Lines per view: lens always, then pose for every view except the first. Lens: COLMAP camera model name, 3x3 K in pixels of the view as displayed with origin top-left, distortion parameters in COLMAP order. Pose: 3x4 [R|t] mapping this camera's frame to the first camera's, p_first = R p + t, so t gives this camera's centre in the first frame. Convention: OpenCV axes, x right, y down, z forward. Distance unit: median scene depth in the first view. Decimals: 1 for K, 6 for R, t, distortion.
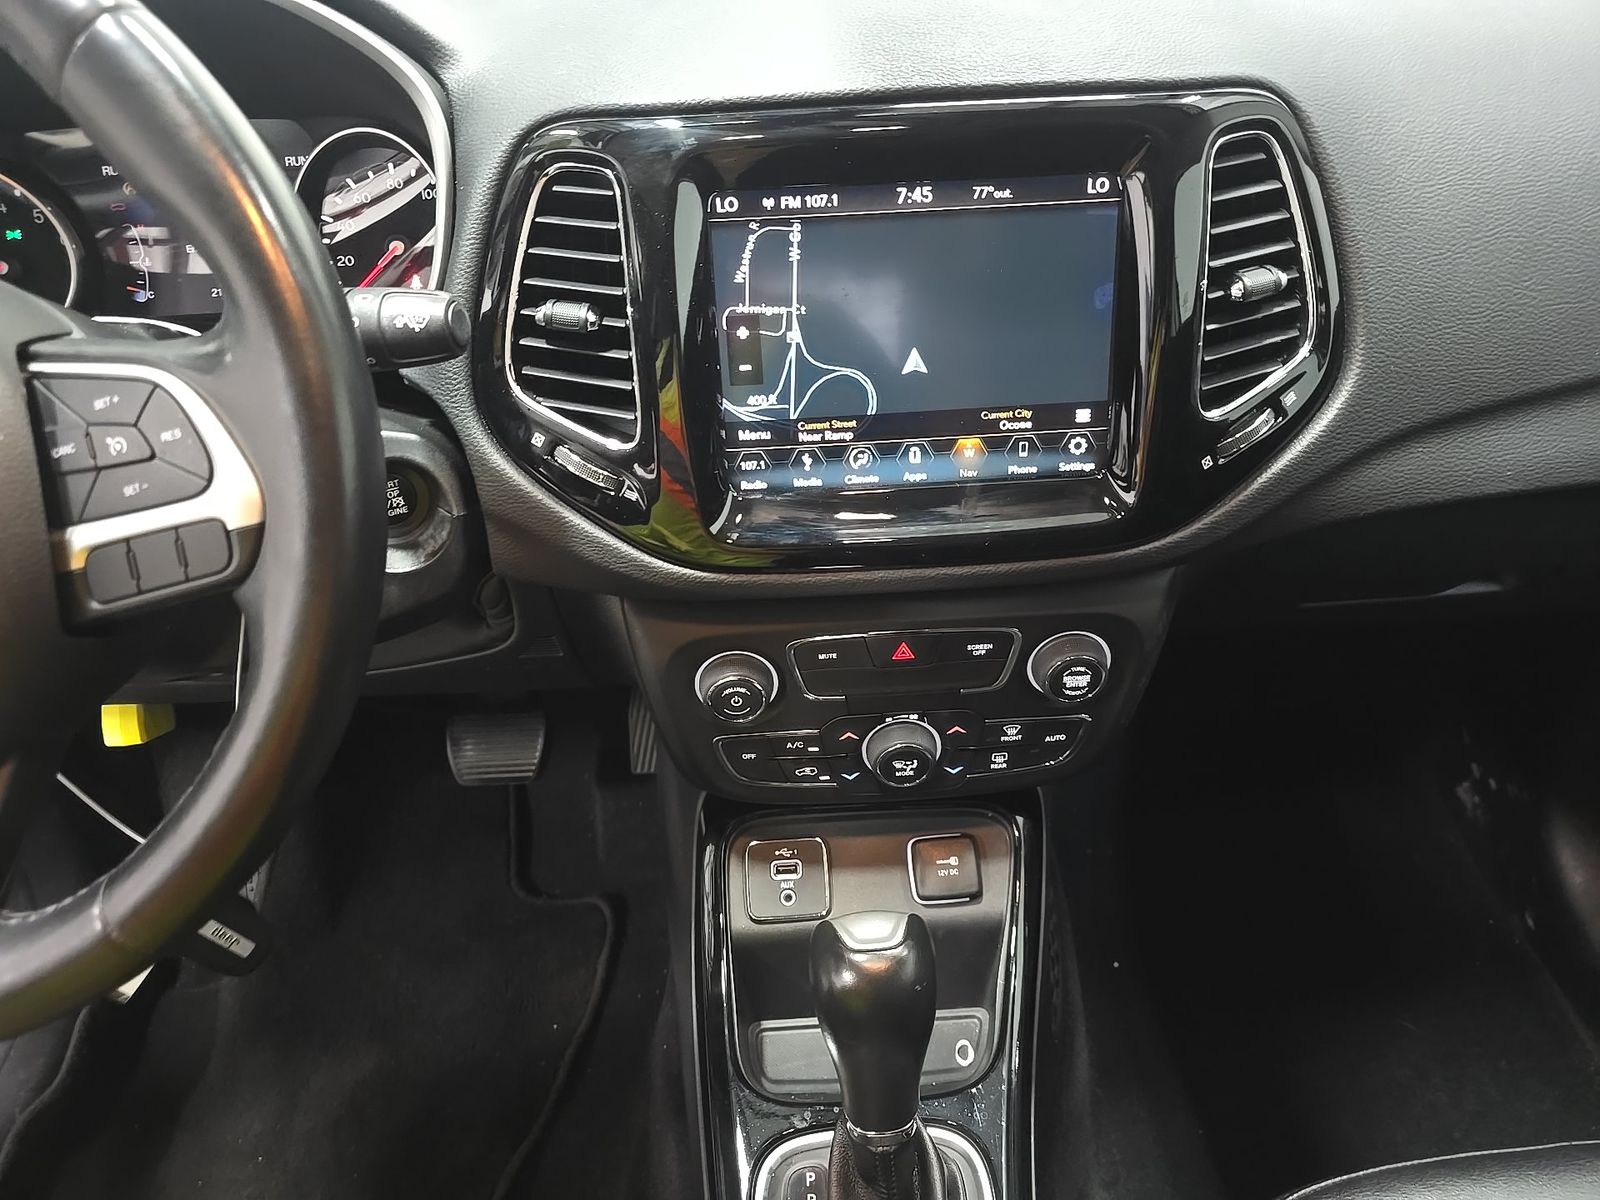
lens RADIAL K [[1067.8, 0, 800.0], [0, 1067.8, 600.0], [0, 0, 1]] dist [0.054420, -0.048689]
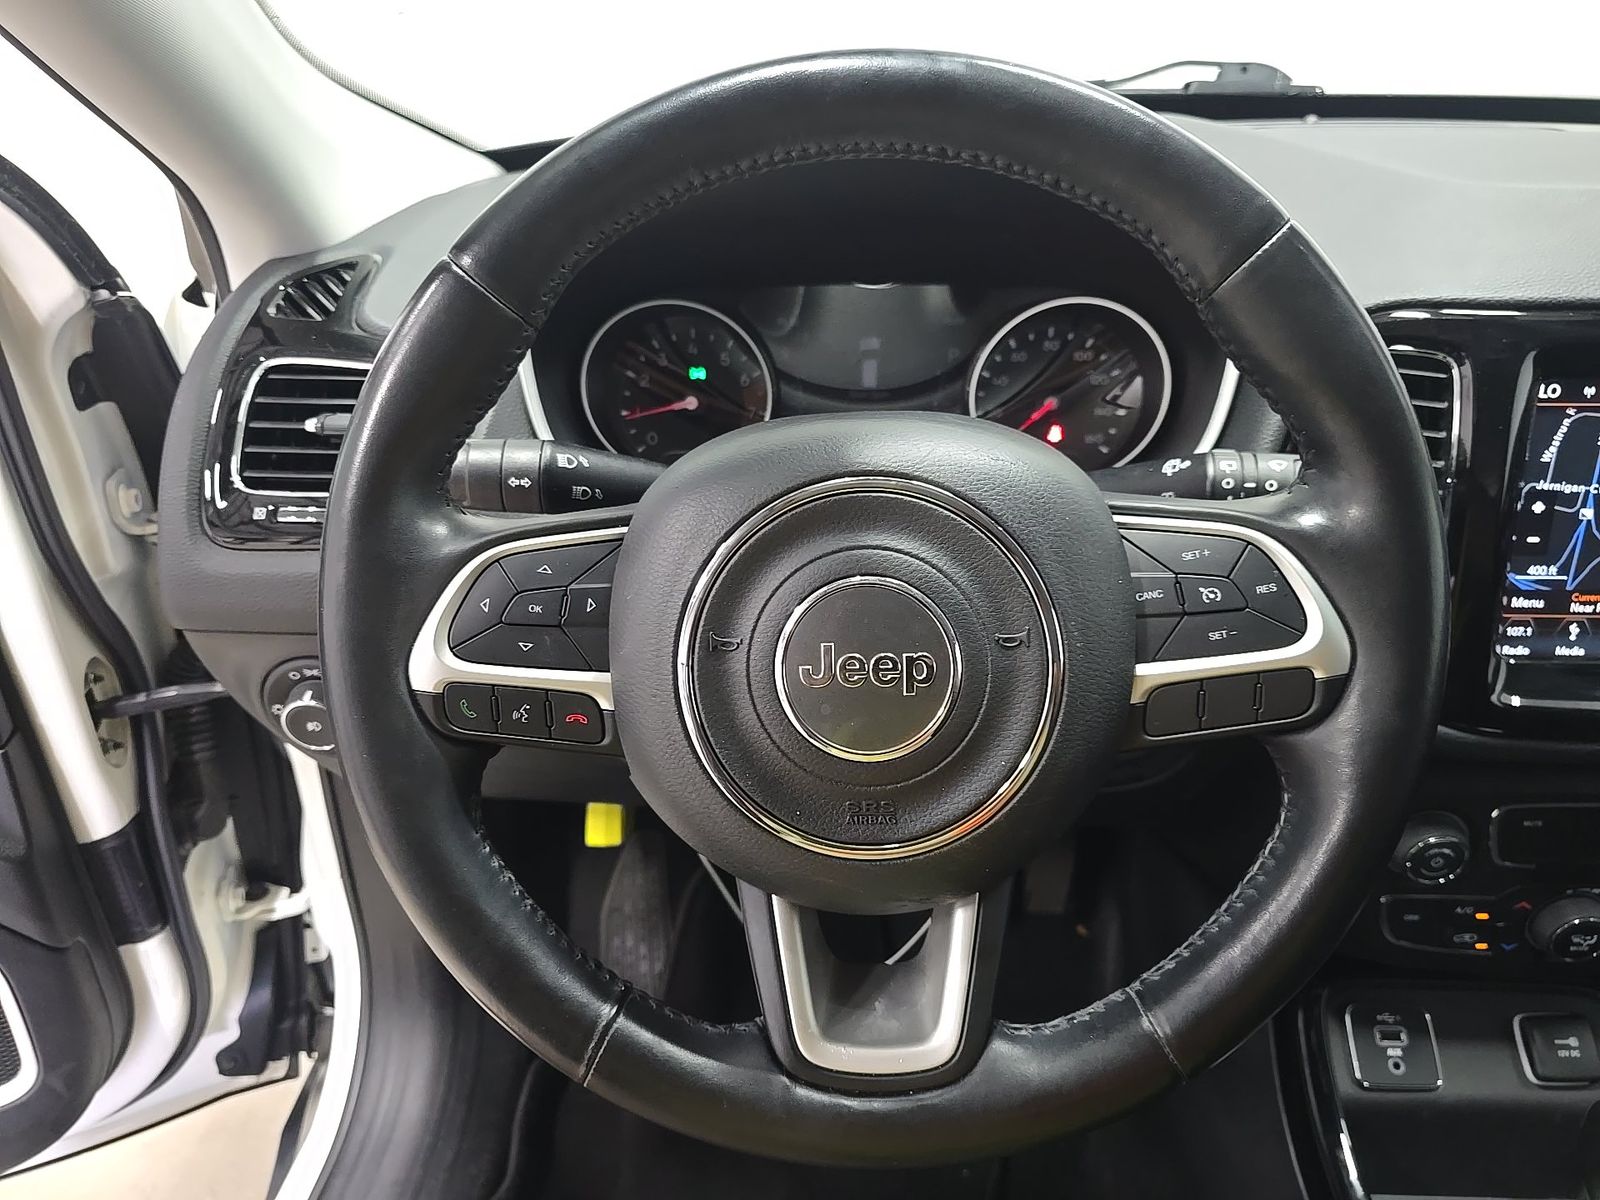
lens RADIAL K [[1067.8, 0, 800.0], [0, 1067.8, 600.0], [0, 0, 1]] dist [0.054420, -0.048689]
pose [[0.995703, 0.061355, -0.069360, -0.684342], [-0.069225, 0.990665, -0.117433, 0.014934], [0.061508, 0.121730, 0.990656, -0.083299]]
